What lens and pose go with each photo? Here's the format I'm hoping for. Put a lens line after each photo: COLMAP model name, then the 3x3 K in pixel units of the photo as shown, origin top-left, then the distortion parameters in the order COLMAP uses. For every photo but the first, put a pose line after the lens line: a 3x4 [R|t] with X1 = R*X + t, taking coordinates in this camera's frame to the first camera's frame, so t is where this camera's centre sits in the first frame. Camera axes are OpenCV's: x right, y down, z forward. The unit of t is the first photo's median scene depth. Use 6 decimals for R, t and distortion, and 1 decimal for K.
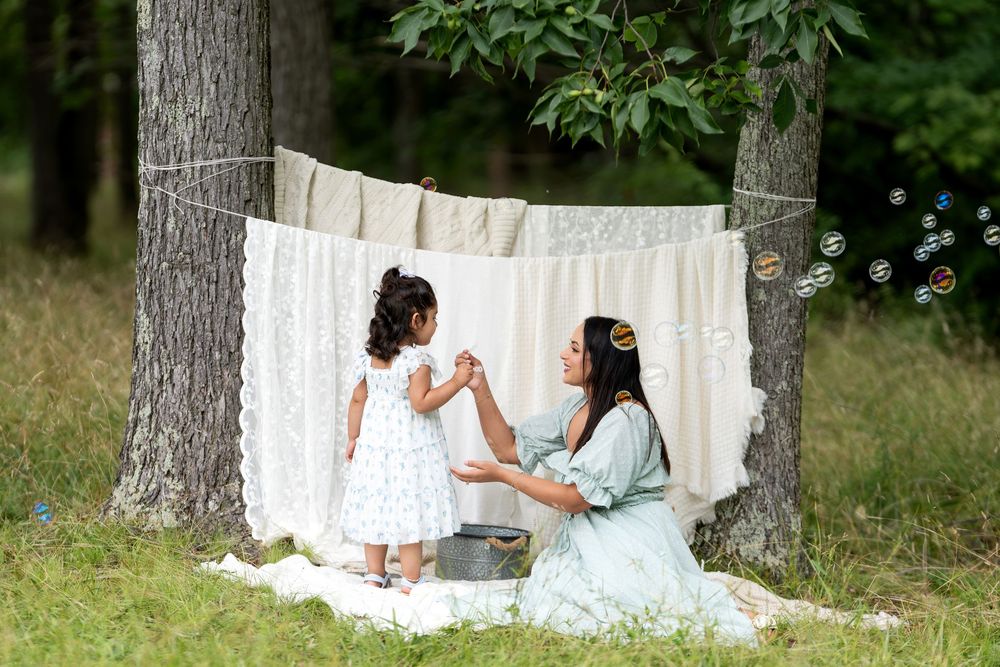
lens RADIAL K [[4661.0, 0, 466.0], [0, 4661.0, 392.5], [0, 0, 1]] dist [0.202745, 0.000000]
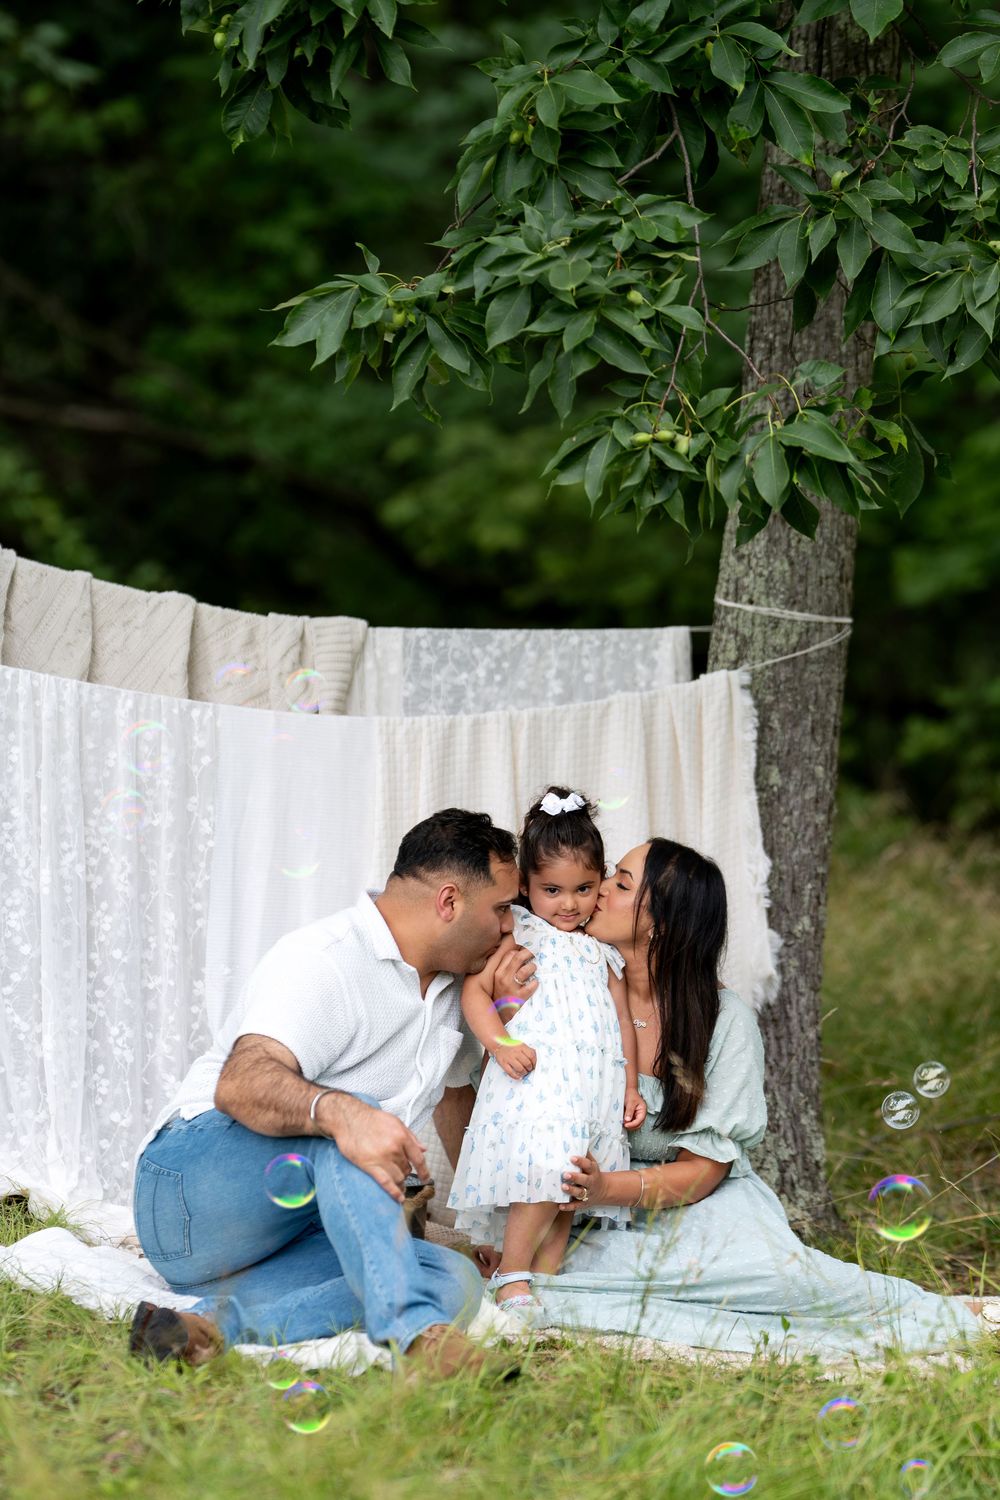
lens RADIAL K [[6041.7, 0, 553.3], [0, 6041.7, 843.8], [0, 0, 1]] dist [0.076191, 0.000000]
pose [[0.973456, -0.011366, 0.228592, -0.144645], [0.011964, 0.999928, -0.001233, -0.011341], [-0.228561, 0.003935, 0.973522, 0.238663]]
